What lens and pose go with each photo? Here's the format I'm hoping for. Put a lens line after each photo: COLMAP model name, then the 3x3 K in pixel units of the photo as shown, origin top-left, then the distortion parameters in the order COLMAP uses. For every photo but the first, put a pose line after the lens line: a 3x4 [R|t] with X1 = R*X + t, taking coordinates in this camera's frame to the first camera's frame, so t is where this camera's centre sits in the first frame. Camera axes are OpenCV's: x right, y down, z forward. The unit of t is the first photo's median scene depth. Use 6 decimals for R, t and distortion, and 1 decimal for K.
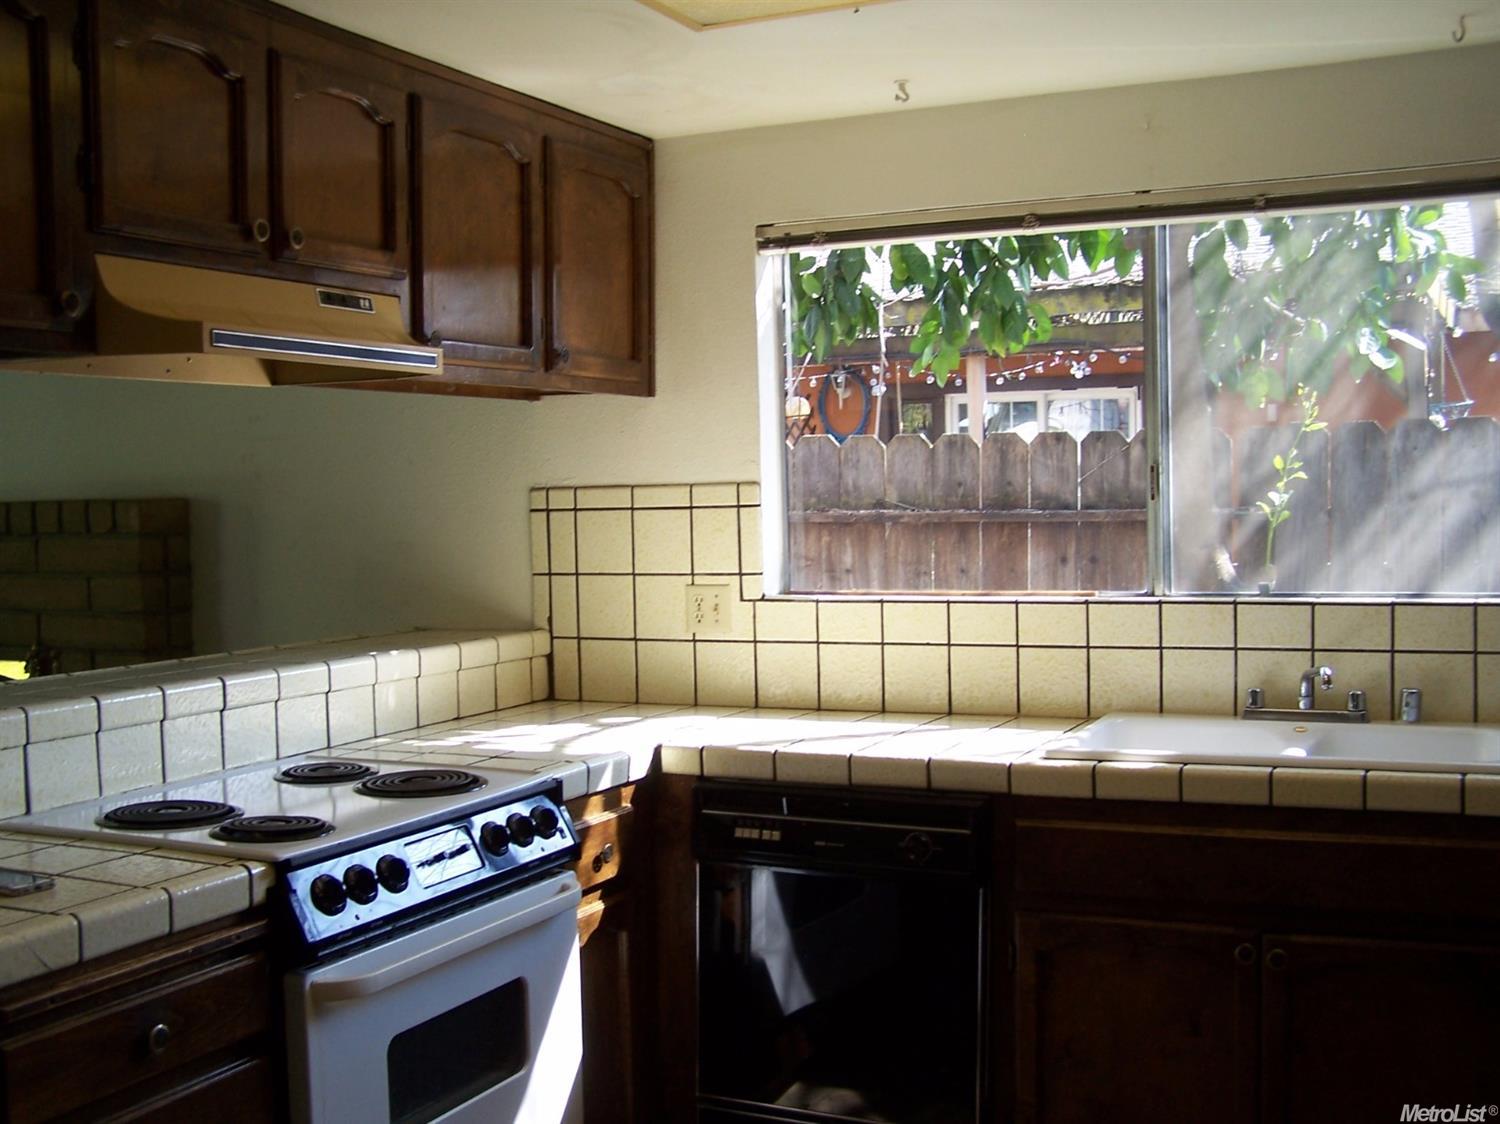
lens RADIAL K [[1712.3, 0, 745.2], [0, 1712.3, 599.2], [0, 0, 1]] dist [-0.207639, 0.382494]
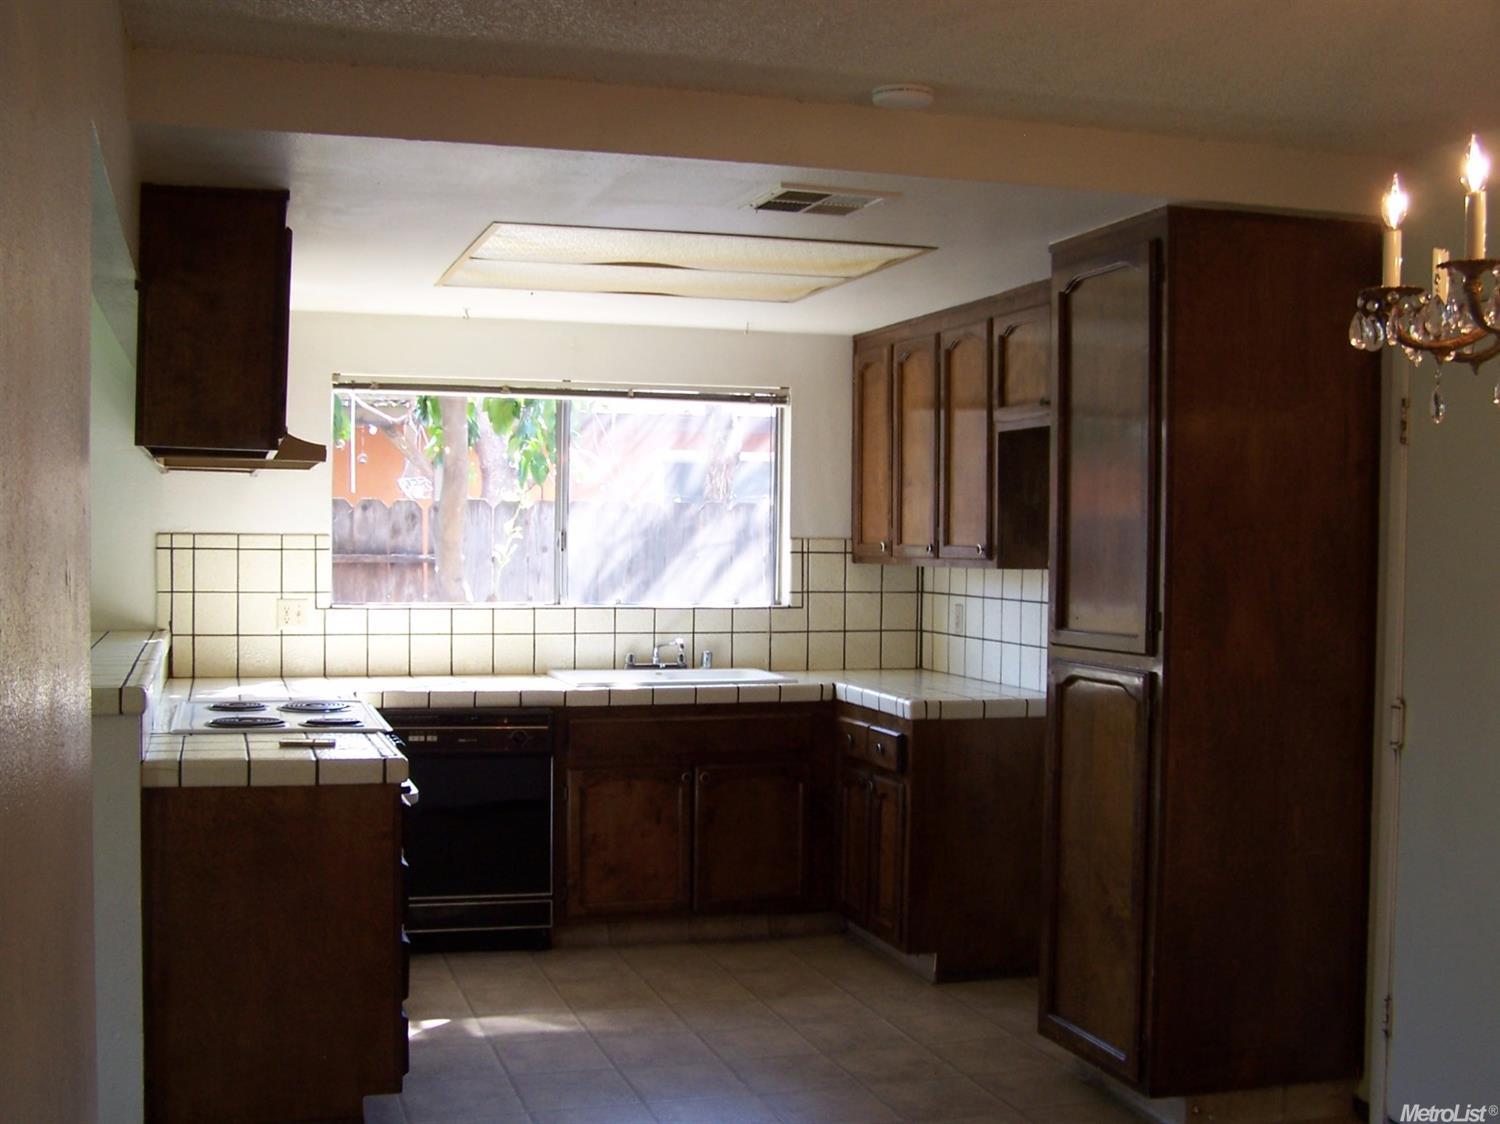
lens RADIAL K [[1712.3, 0, 745.2], [0, 1712.3, 599.2], [0, 0, 1]] dist [-0.207639, 0.382494]
pose [[0.732106, 0.005568, 0.681168, -0.758087], [0.012471, 0.999689, -0.021574, 0.029741], [-0.681077, 0.024290, 0.731809, -0.405154]]
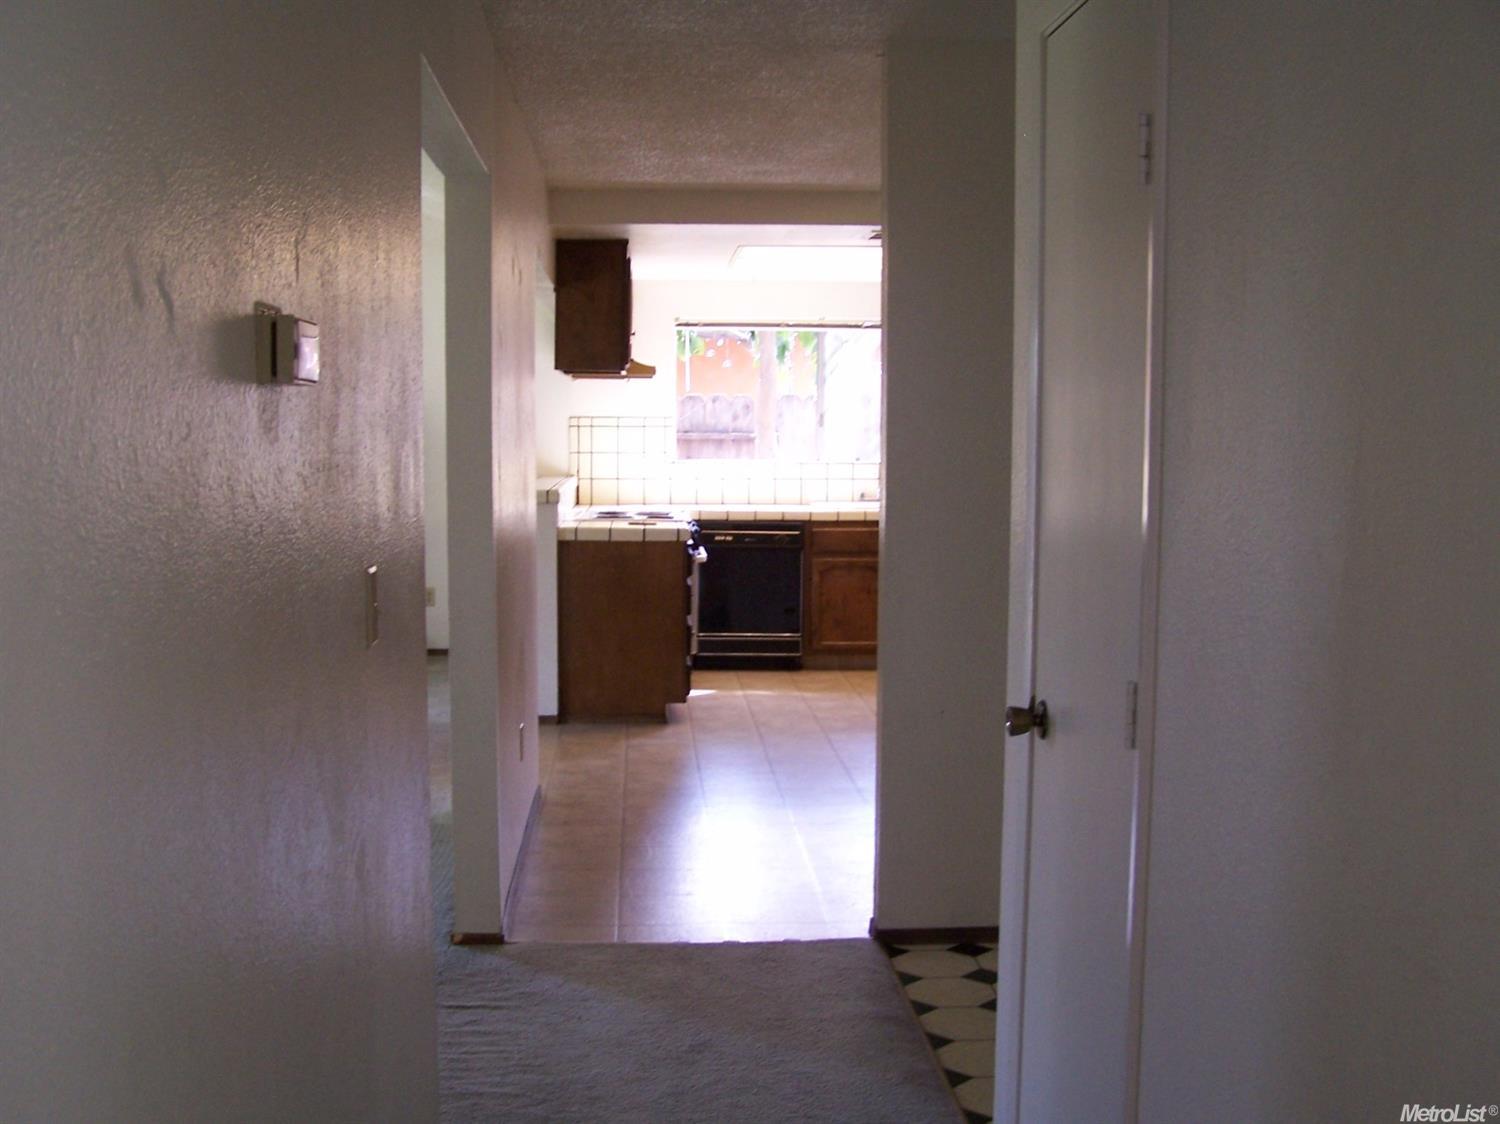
lens RADIAL K [[1712.3, 0, 745.2], [0, 1712.3, 599.2], [0, 0, 1]] dist [-0.207639, 0.382494]
pose [[0.875419, -0.023402, 0.482797, -1.115572], [0.005882, 0.999269, 0.037771, 0.106465], [-0.483328, -0.030226, 0.874917, -1.283187]]
